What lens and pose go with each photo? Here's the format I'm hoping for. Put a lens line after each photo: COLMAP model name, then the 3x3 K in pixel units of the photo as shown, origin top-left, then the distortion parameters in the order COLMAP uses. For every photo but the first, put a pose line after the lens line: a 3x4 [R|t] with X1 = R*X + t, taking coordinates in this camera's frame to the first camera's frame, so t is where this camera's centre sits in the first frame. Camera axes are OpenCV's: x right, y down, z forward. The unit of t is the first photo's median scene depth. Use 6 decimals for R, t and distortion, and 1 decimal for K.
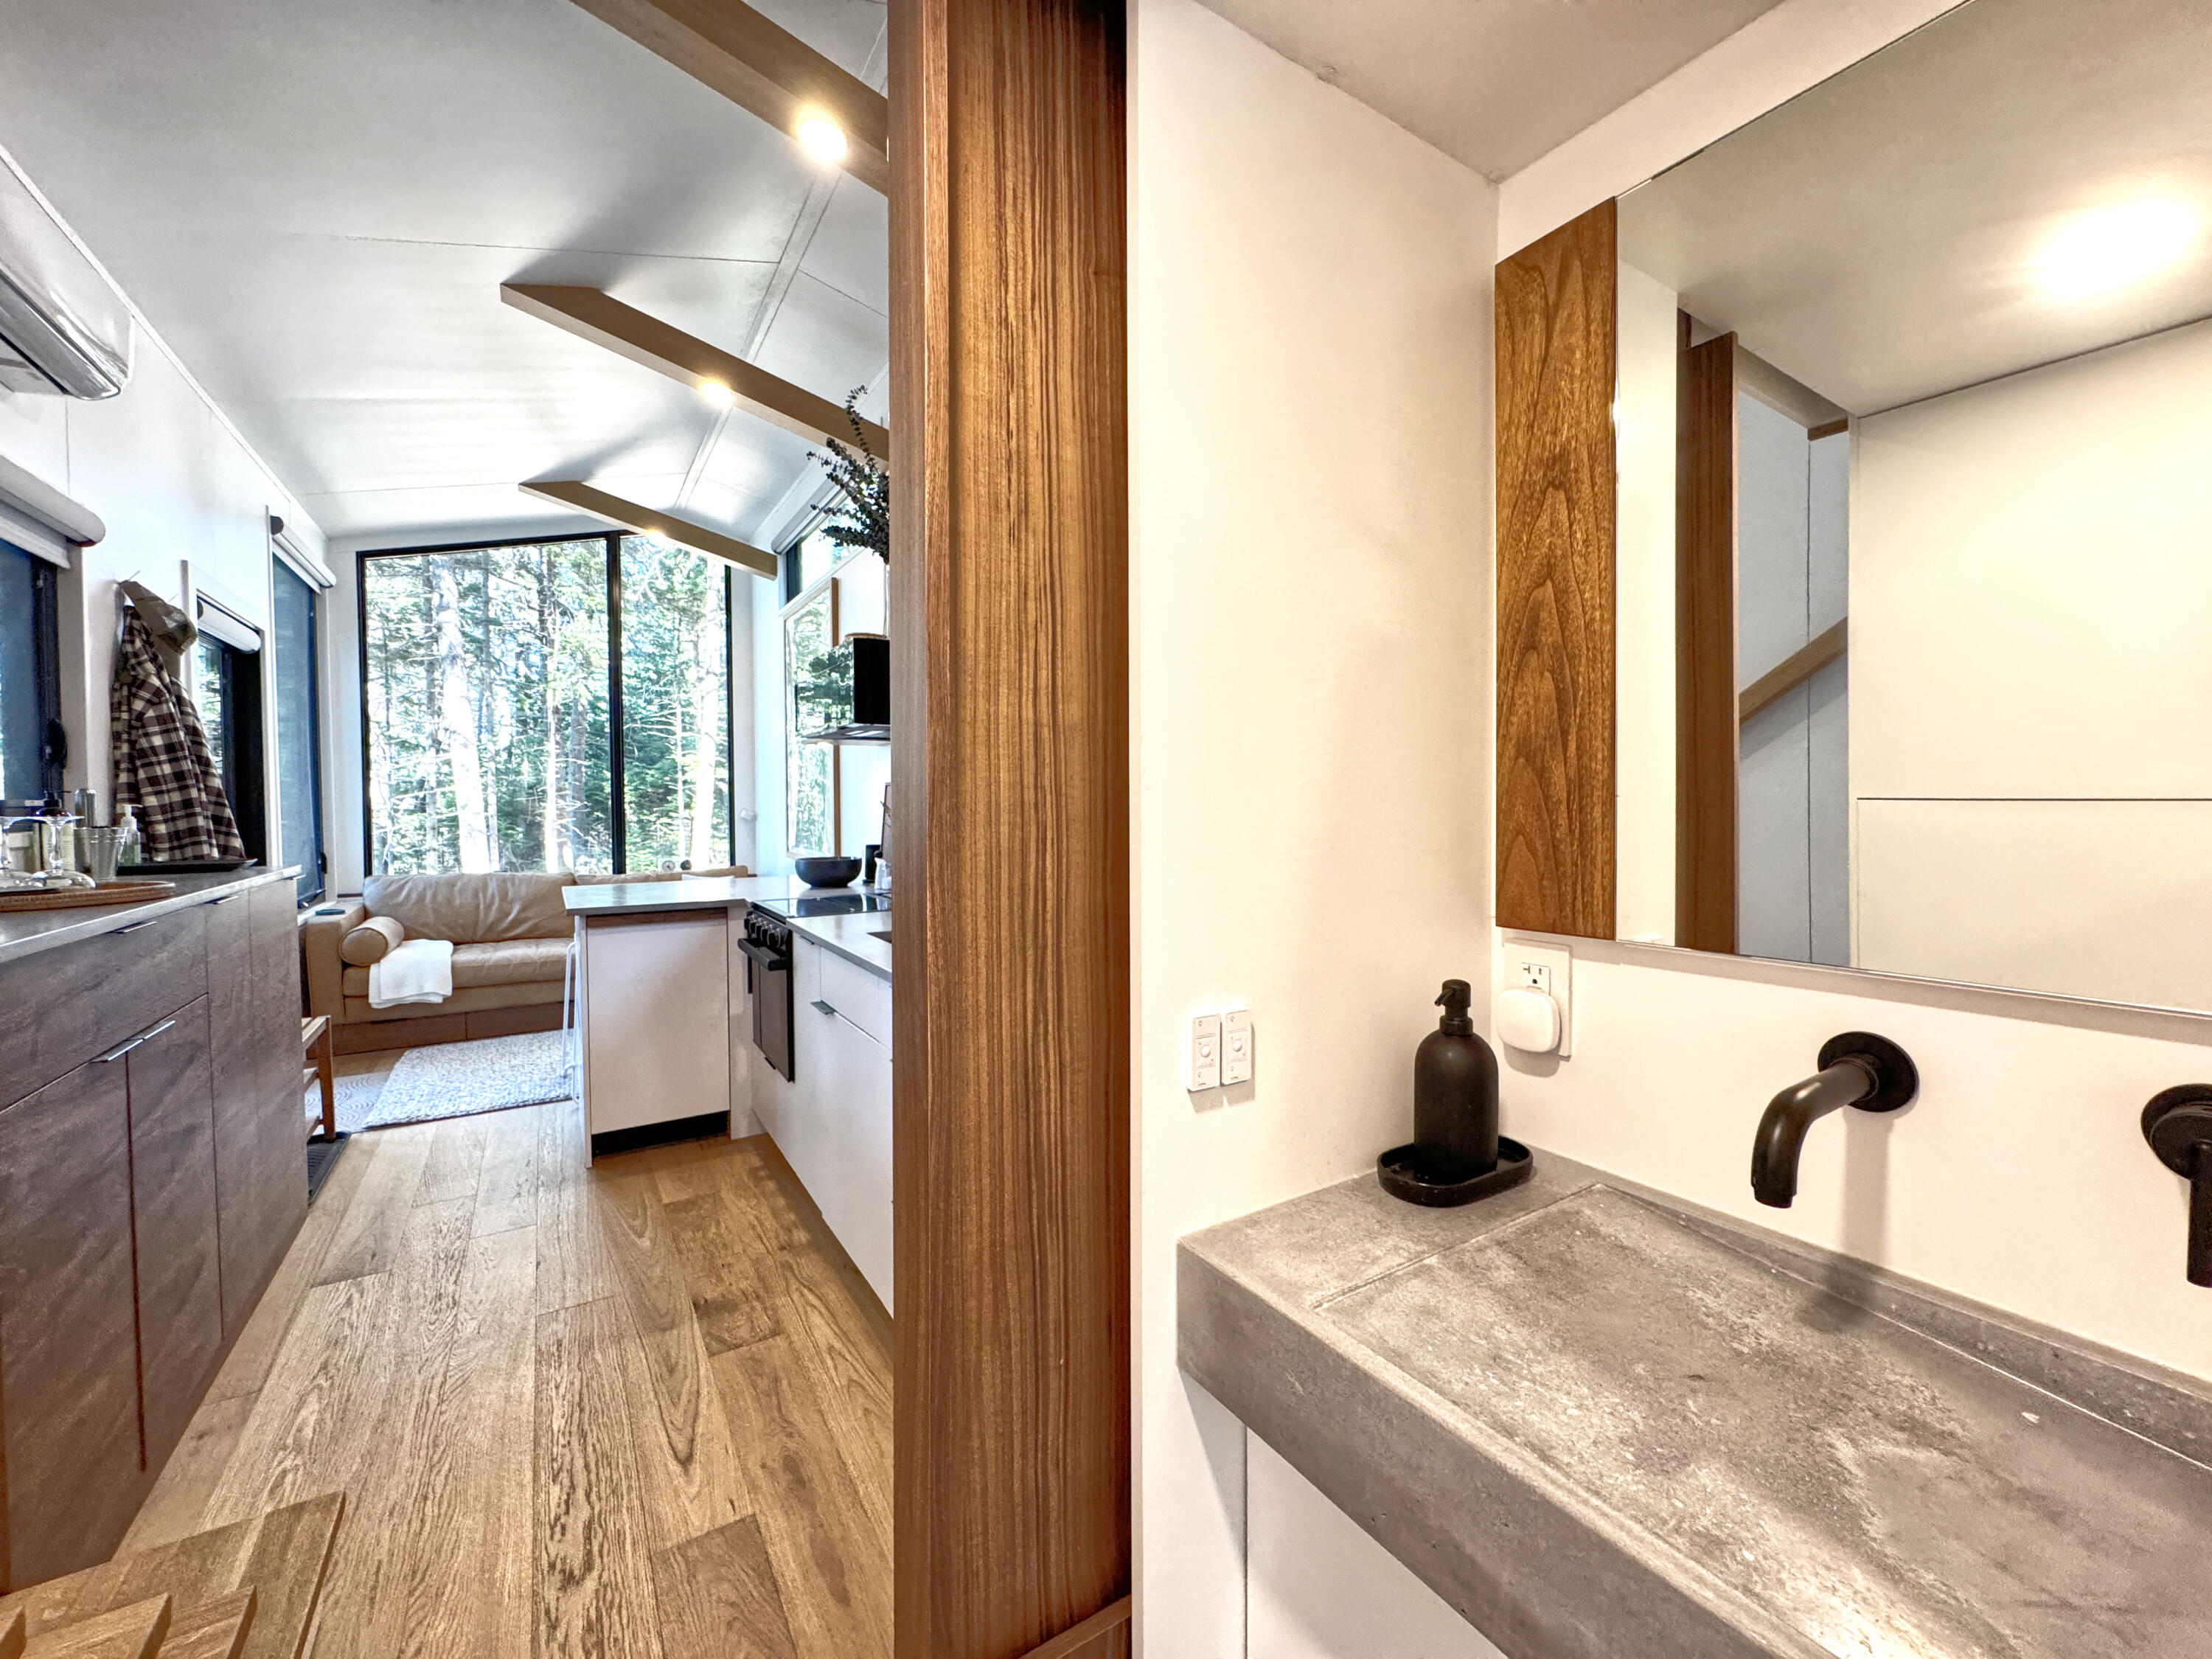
lens RADIAL K [[879.1, 0, 1103.2], [0, 879.1, 822.4], [0, 0, 1]] dist [-0.002546, -0.000229]
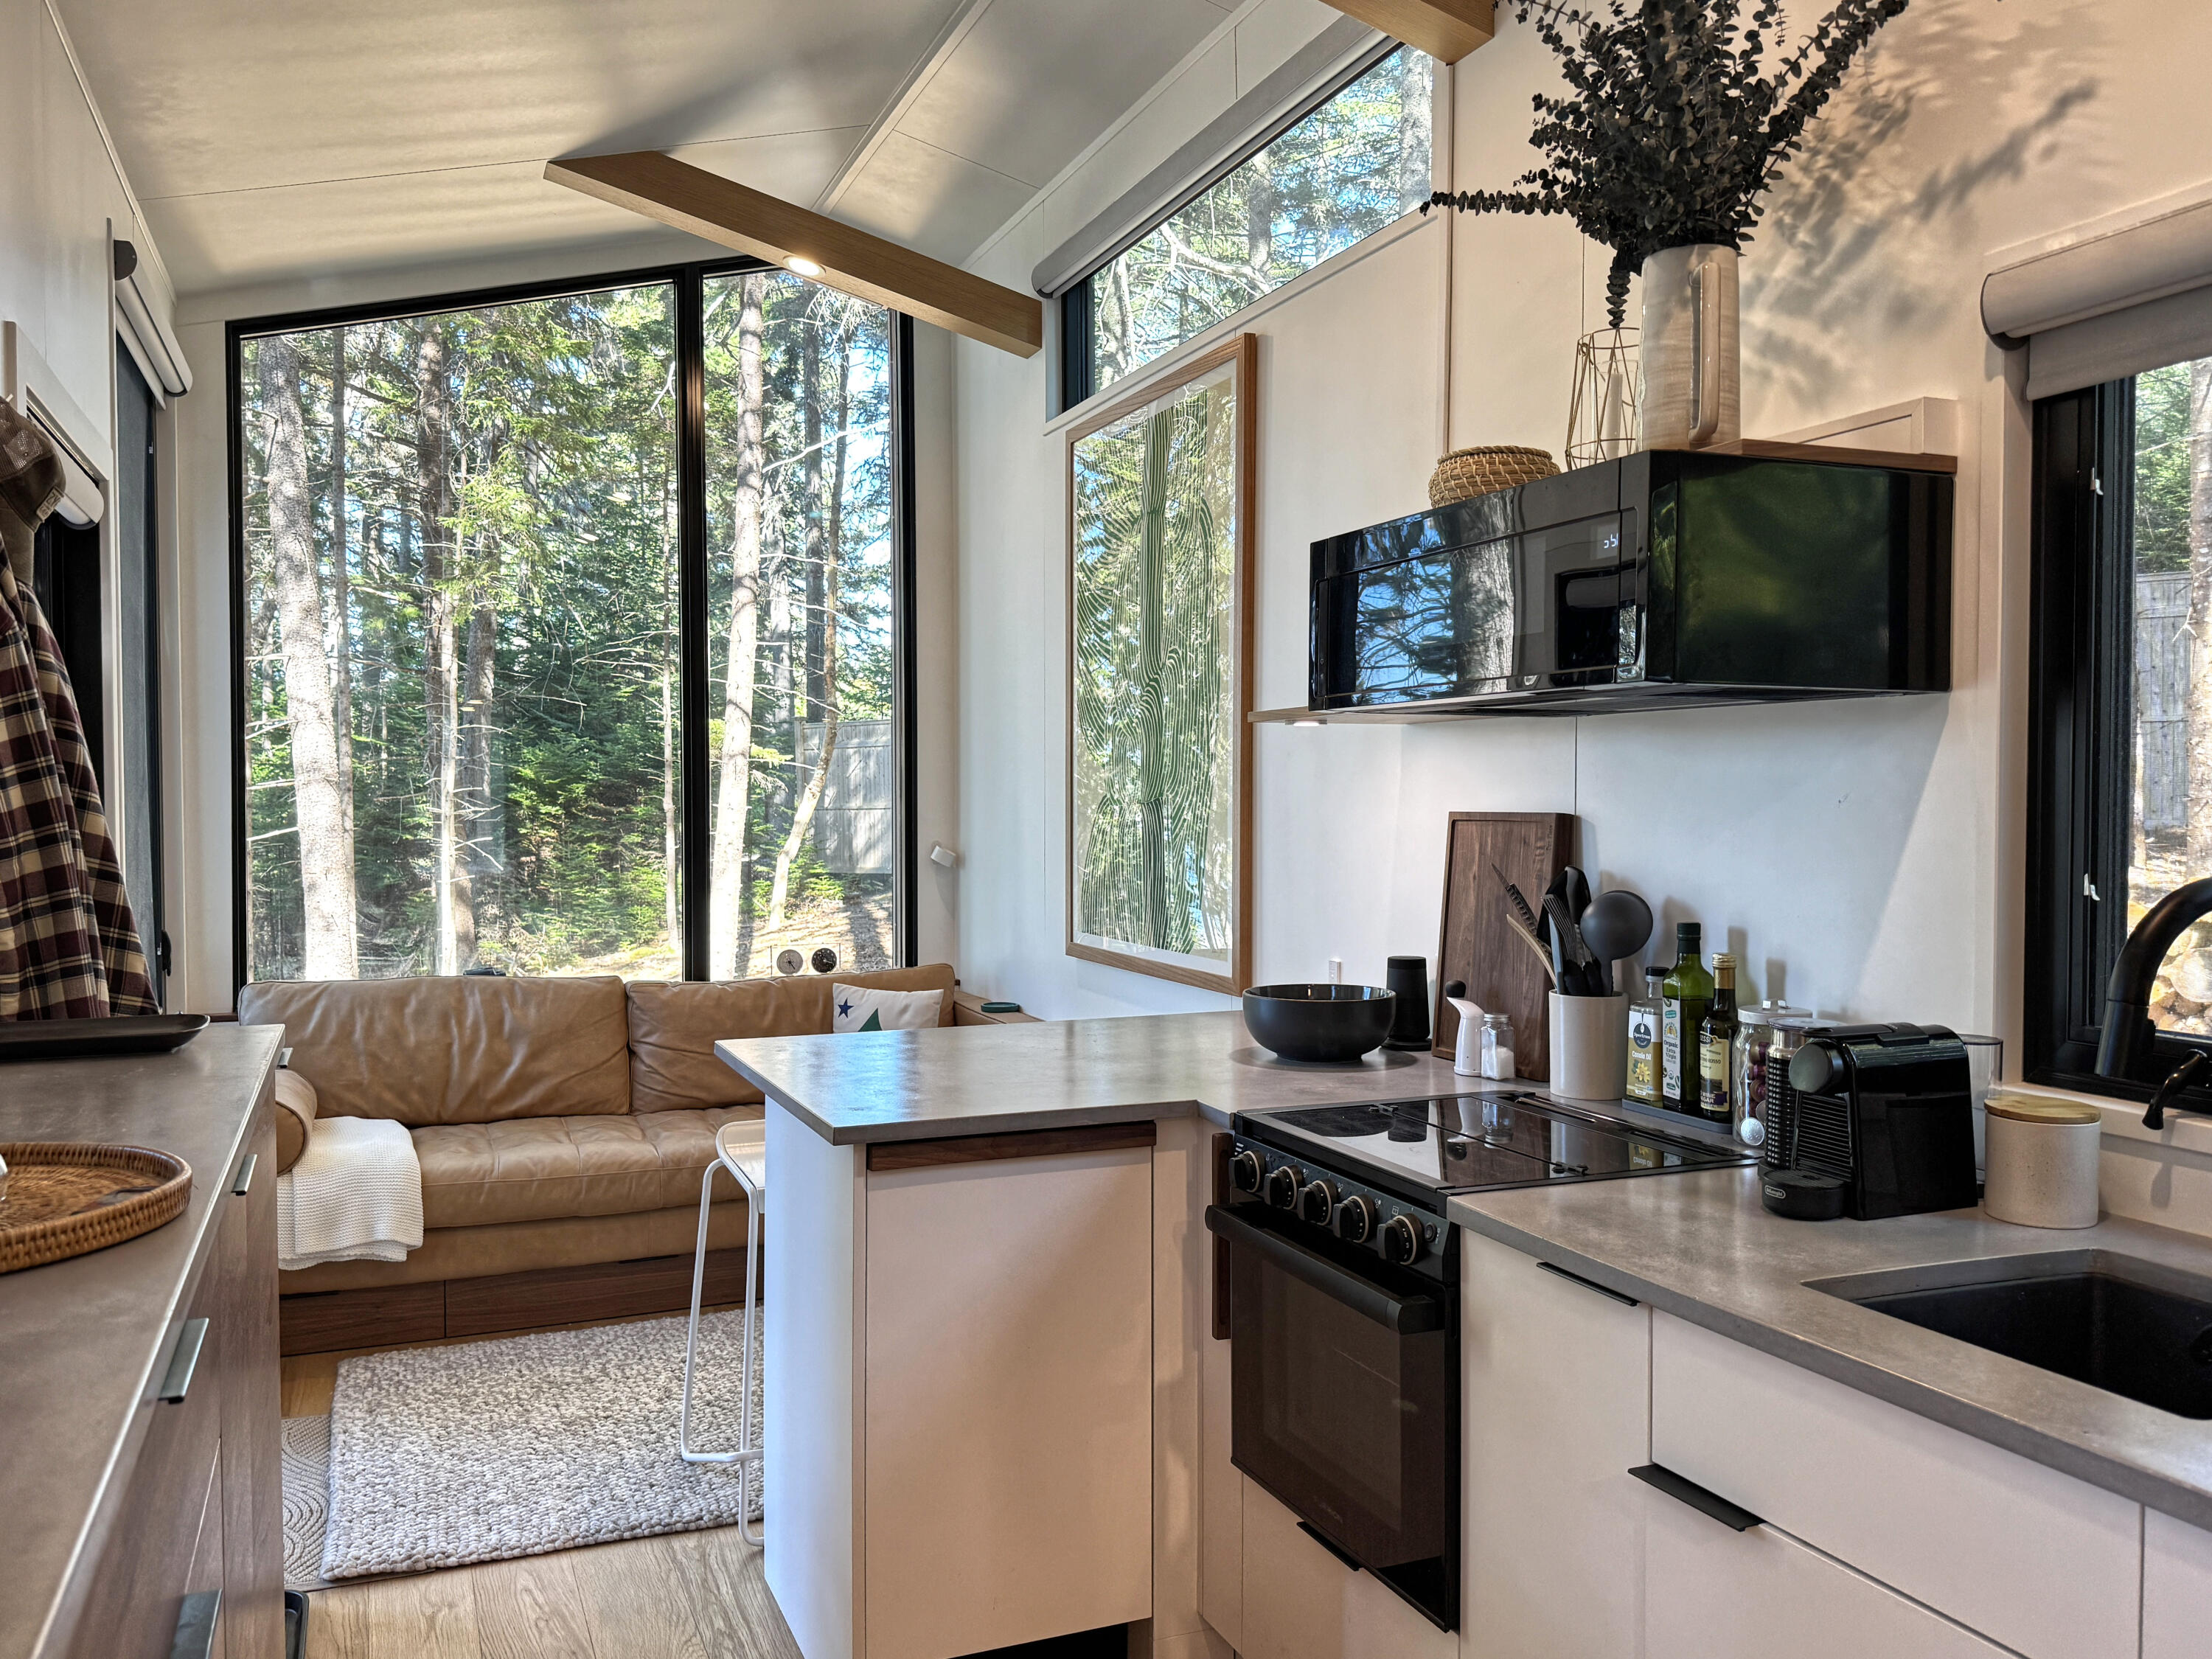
lens RADIAL K [[1702.0, 0, 1114.8], [0, 1702.0, 834.7], [0, 0, 1]] dist [0.047231, -0.061113]
pose [[0.987055, 0.010048, -0.160067, -0.259089], [-0.010523, 0.999942, -0.002120, -0.029865], [0.160036, 0.003777, 0.987104, 0.165702]]
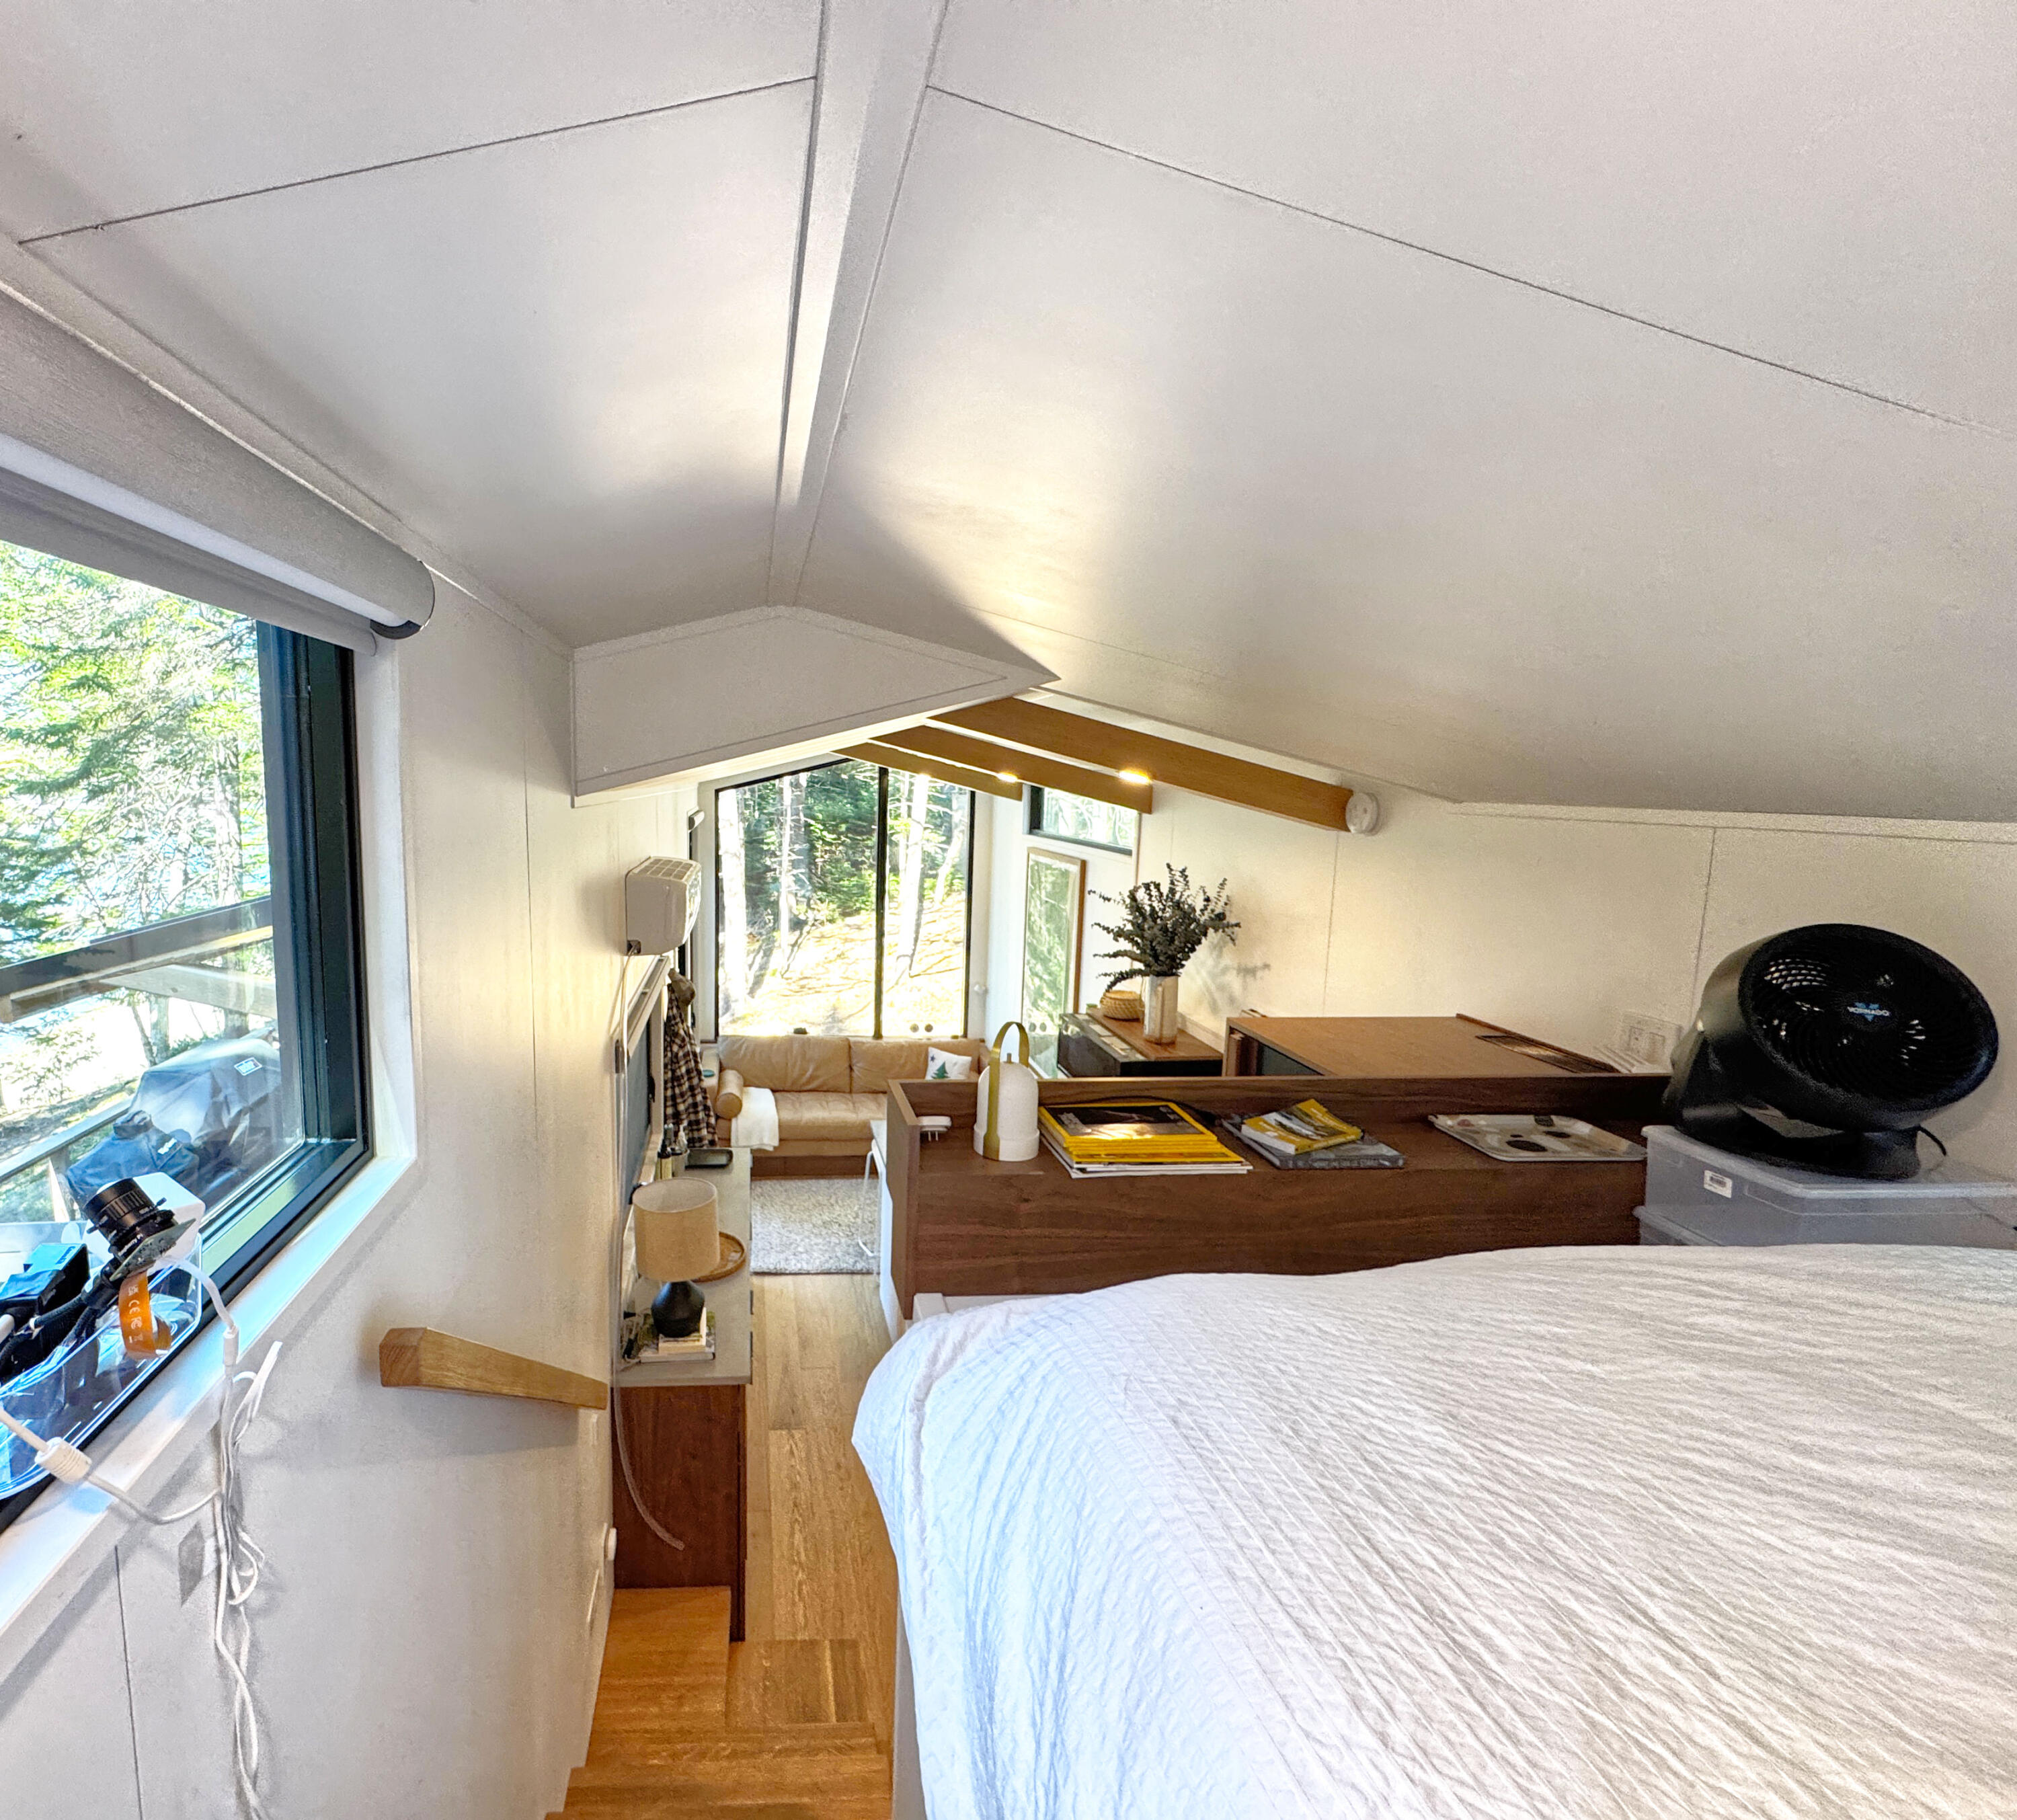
lens RADIAL K [[958.7, 0, 811.5], [0, 958.7, 895.6], [0, 0, 1]] dist [-0.024741, 0.000078]
pose [[0.875992, 0.076176, -0.476272, -0.023940], [-0.031463, 0.994371, 0.101173, -0.384741], [0.481298, -0.073642, 0.873458, -0.273049]]
